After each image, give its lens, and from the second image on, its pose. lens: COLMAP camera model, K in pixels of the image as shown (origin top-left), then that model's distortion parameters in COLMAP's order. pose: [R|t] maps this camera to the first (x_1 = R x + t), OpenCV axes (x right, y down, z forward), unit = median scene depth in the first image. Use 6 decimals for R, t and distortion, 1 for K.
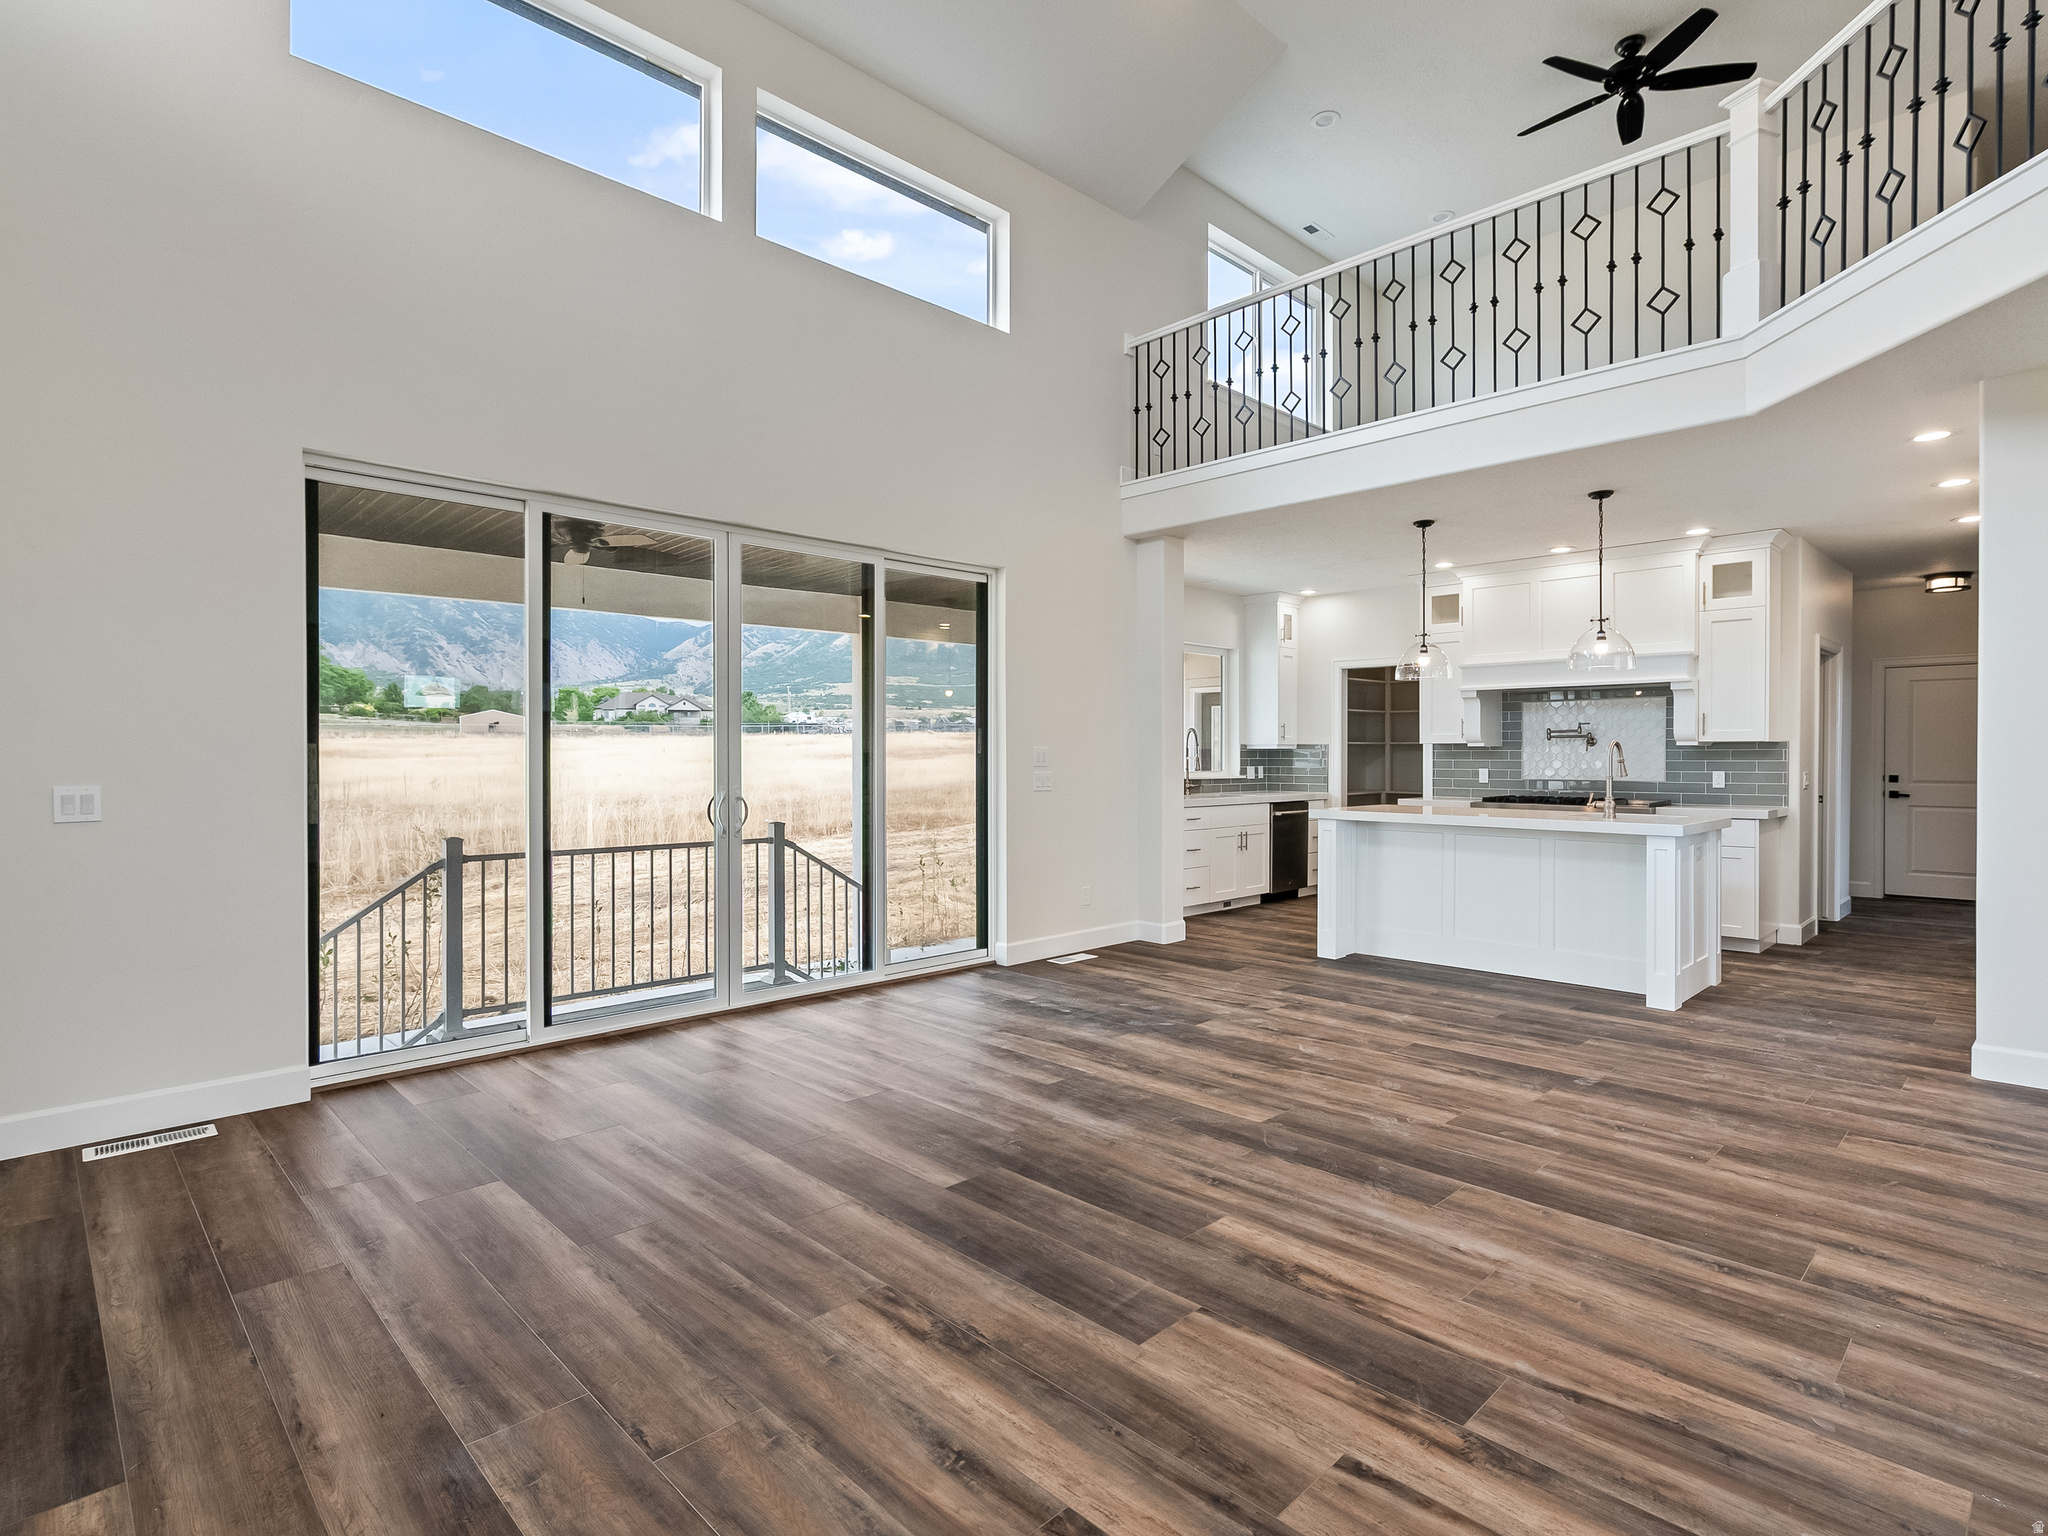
lens RADIAL K [[1044.1, 0, 1024.0], [0, 1044.1, 768.0], [0, 0, 1]] dist [-0.007388, 0.002603]
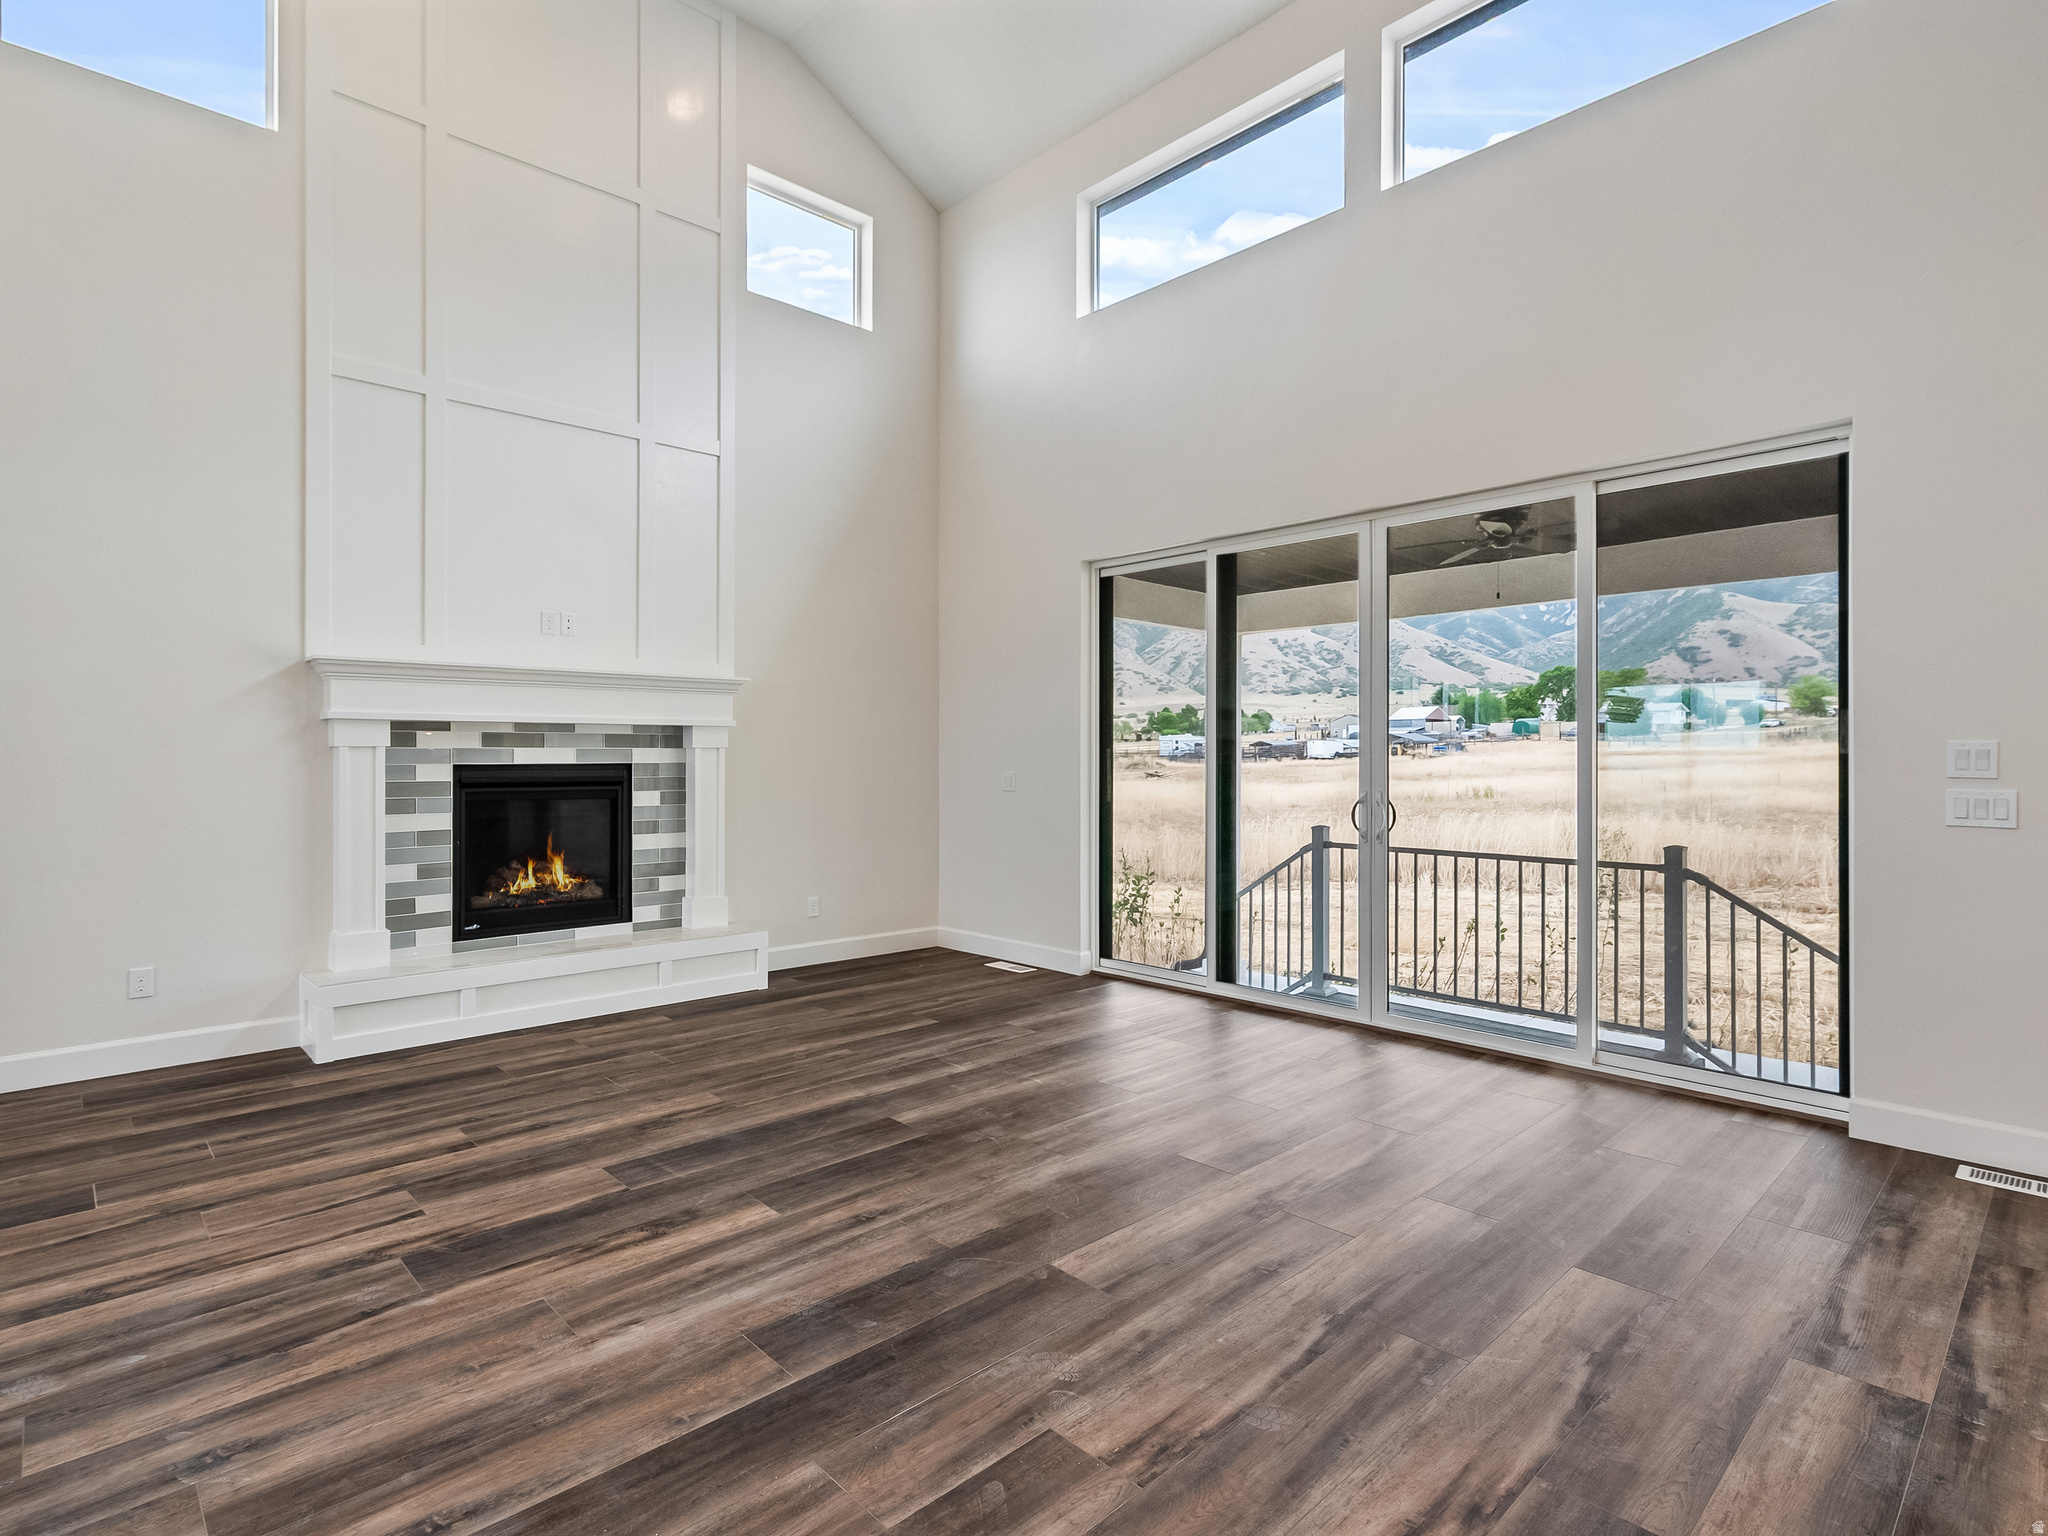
lens RADIAL K [[1044.1, 0, 1024.0], [0, 1044.1, 768.0], [0, 0, 1]] dist [-0.007388, 0.002603]
pose [[-0.017523, 0.011279, -0.999783, 0.622802], [-0.010921, 0.999875, 0.011471, -0.009136], [0.999787, 0.011120, -0.017398, 0.650360]]
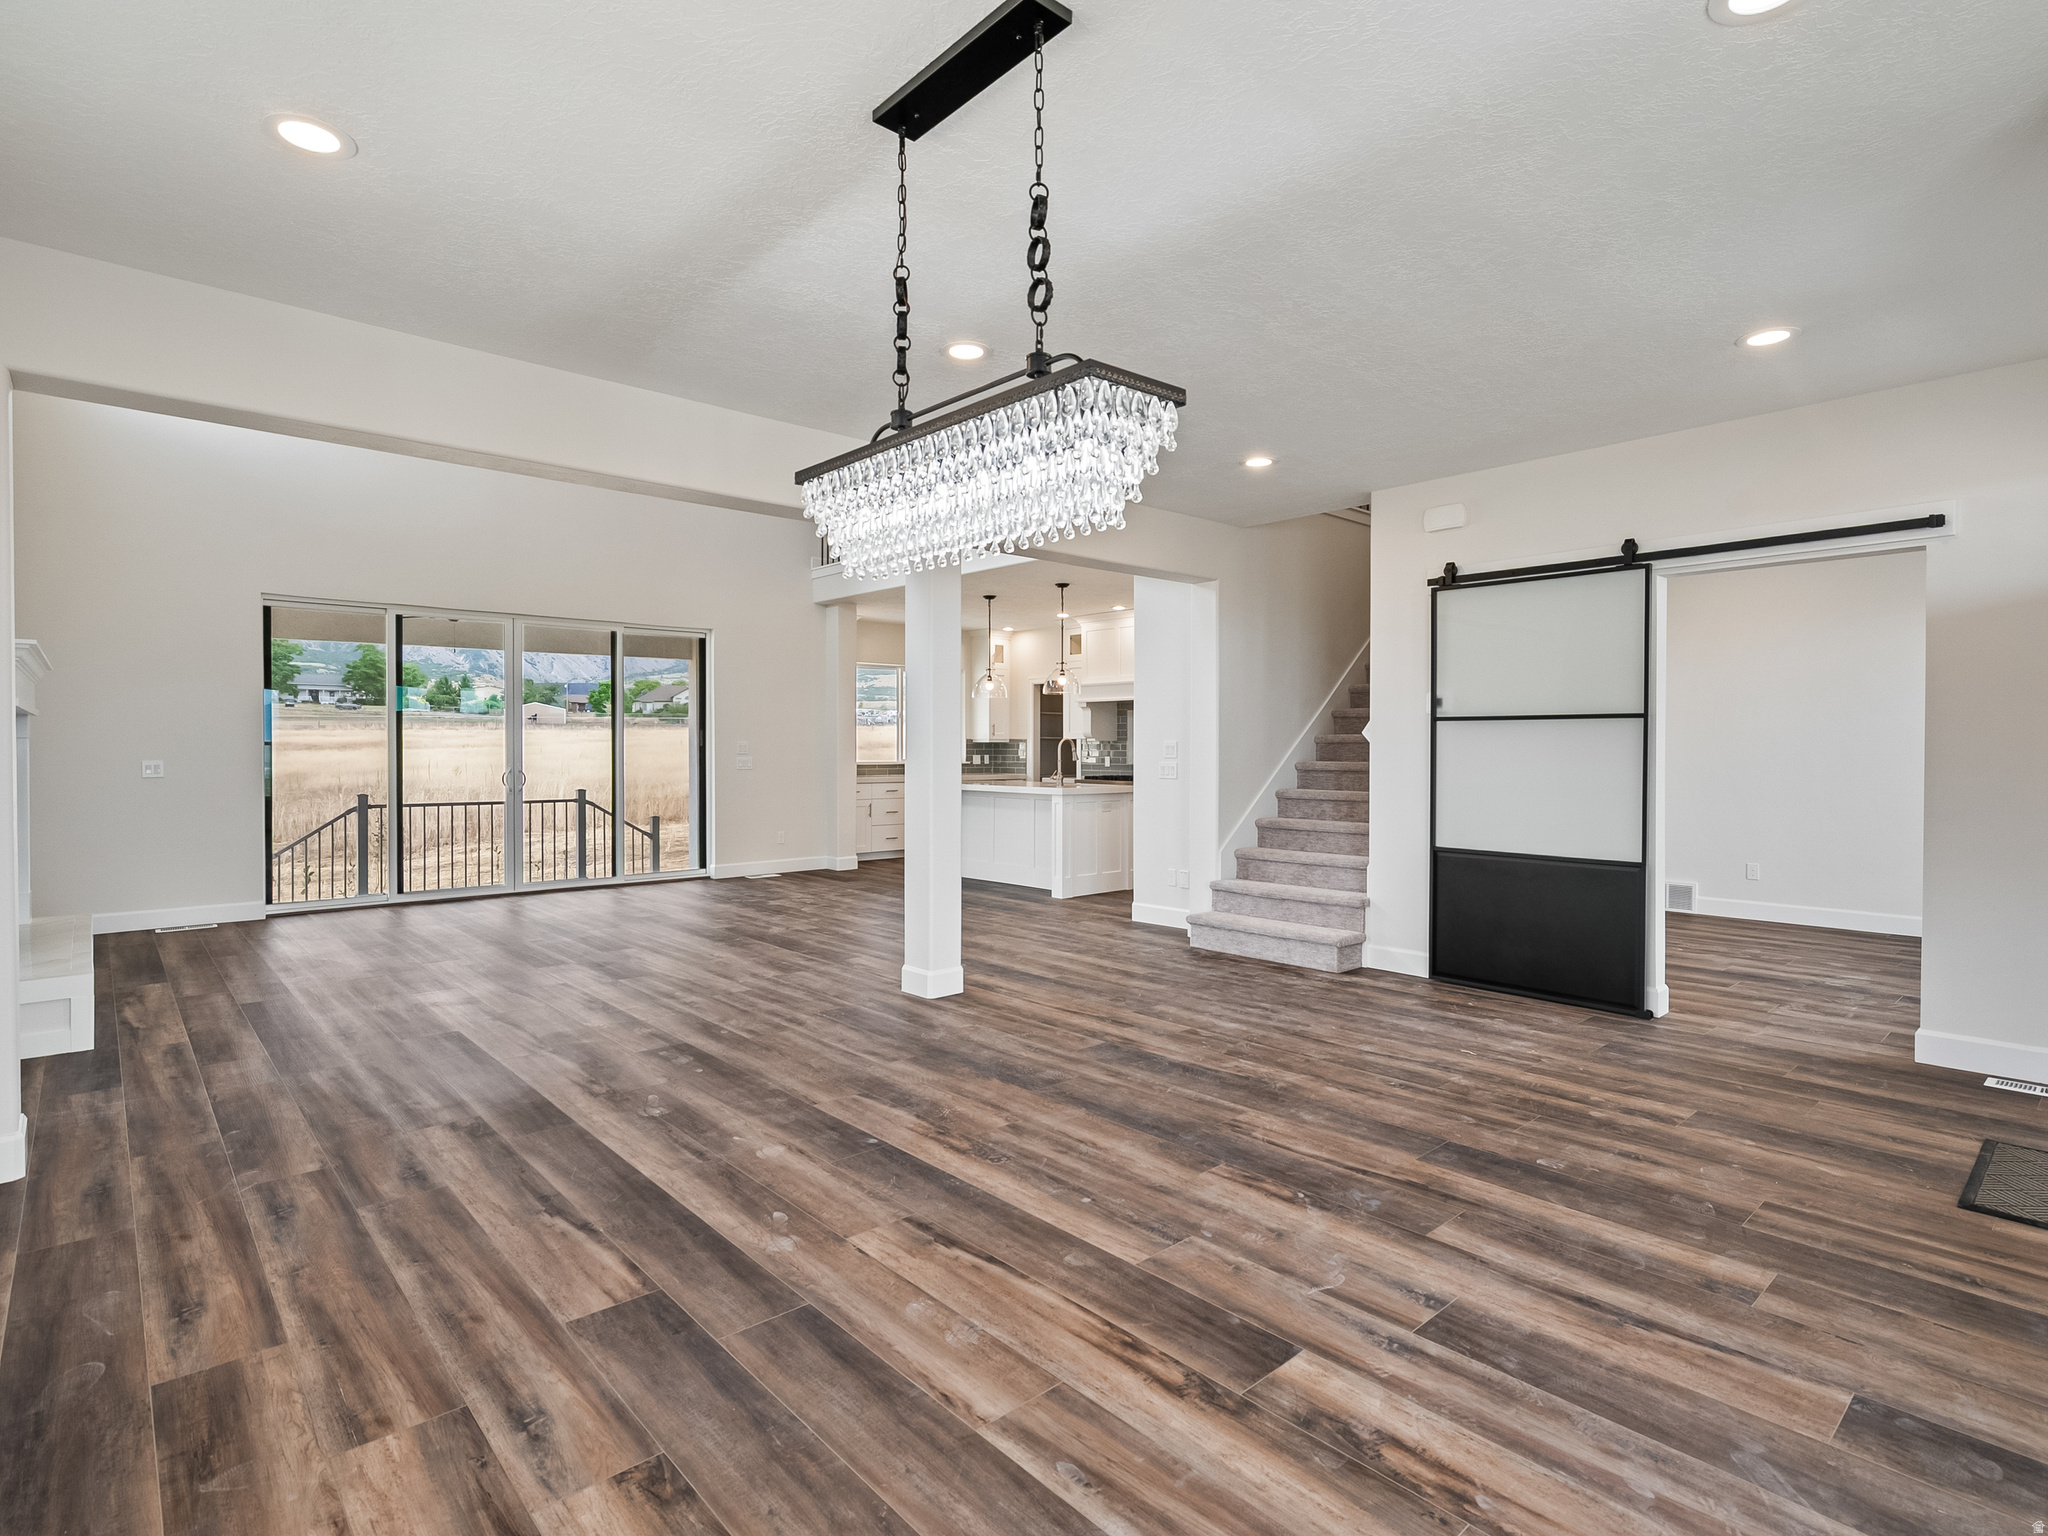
lens RADIAL K [[1044.1, 0, 1024.0], [0, 1044.1, 768.0], [0, 0, 1]] dist [-0.007388, 0.002603]
pose [[0.999195, 0.001767, -0.040070, 0.597997], [-0.001434, 0.999964, 0.008334, 0.006753], [0.040083, -0.008269, 0.999162, -0.659305]]
